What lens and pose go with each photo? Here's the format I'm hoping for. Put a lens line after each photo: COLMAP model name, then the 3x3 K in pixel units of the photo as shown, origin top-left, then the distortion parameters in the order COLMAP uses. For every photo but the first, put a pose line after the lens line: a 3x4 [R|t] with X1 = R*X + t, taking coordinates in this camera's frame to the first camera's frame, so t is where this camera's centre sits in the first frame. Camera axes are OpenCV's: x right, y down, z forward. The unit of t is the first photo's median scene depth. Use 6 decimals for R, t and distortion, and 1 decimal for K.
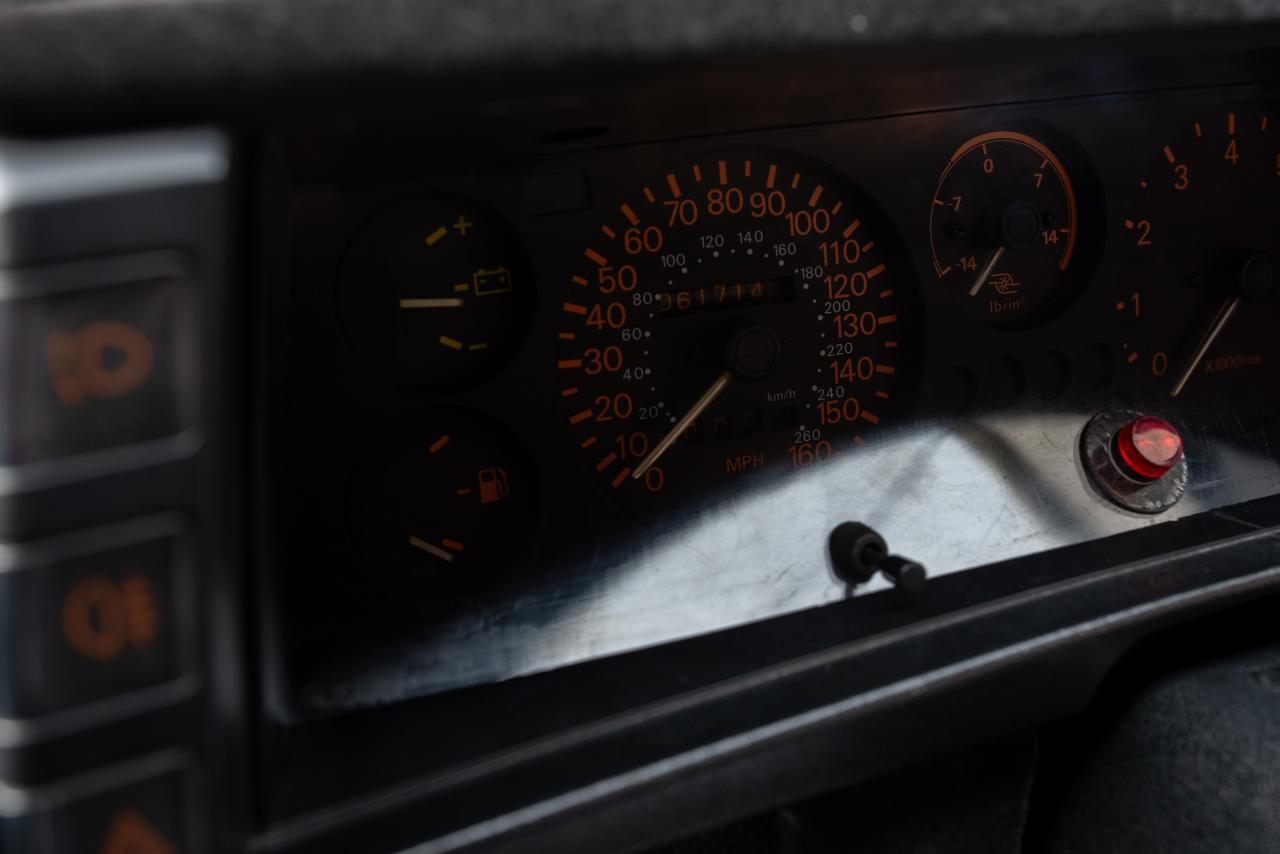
lens RADIAL K [[1363.0, 0, 640.1], [0, 1363.0, 426.5], [0, 0, 1]] dist [-0.019581, 0.000000]
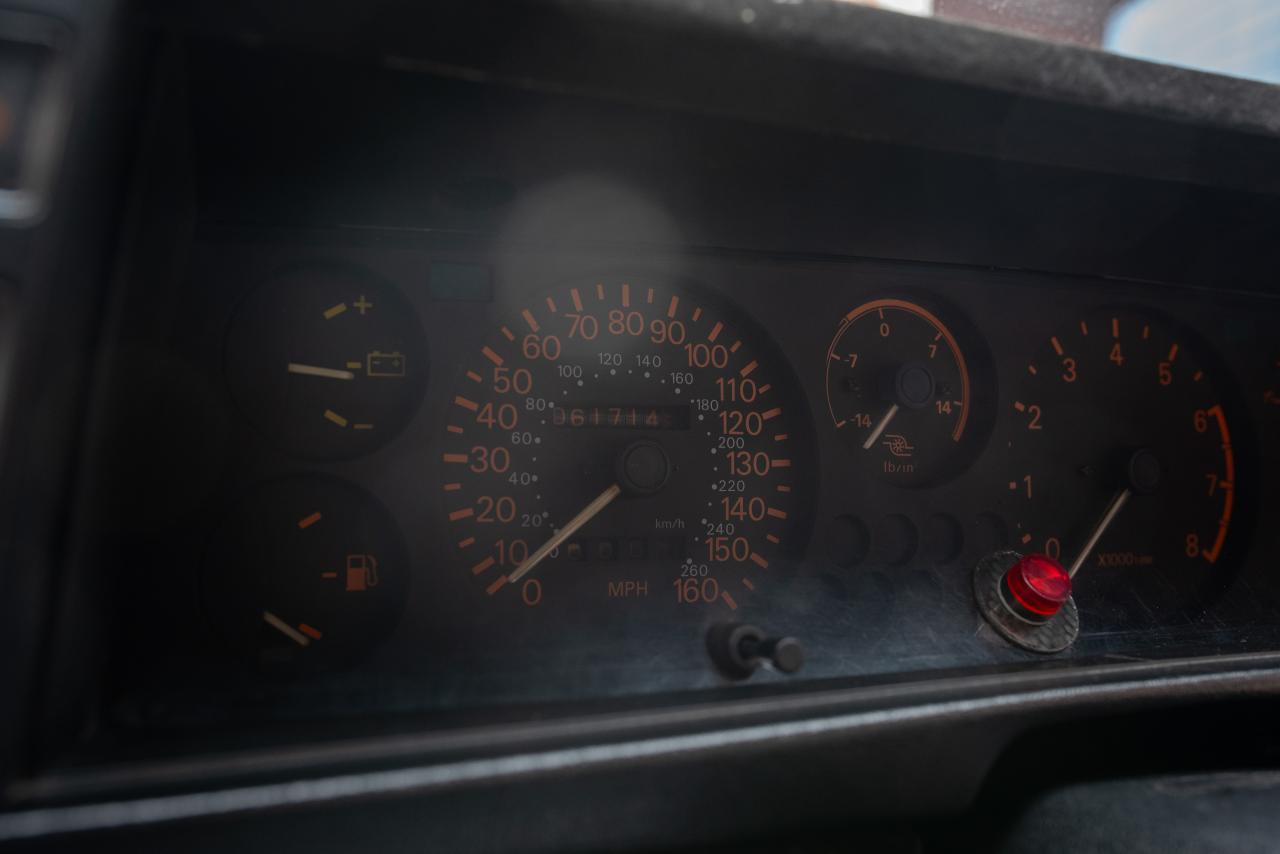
lens RADIAL K [[1363.0, 0, 640.8], [0, 1363.0, 427.5], [0, 0, 1]] dist [-0.019581, 0.000000]
pose [[0.995456, 0.084768, 0.043378, 0.035386], [-0.068639, 0.954519, -0.290141, 0.201198], [-0.066000, 0.285845, 0.956000, 0.047466]]
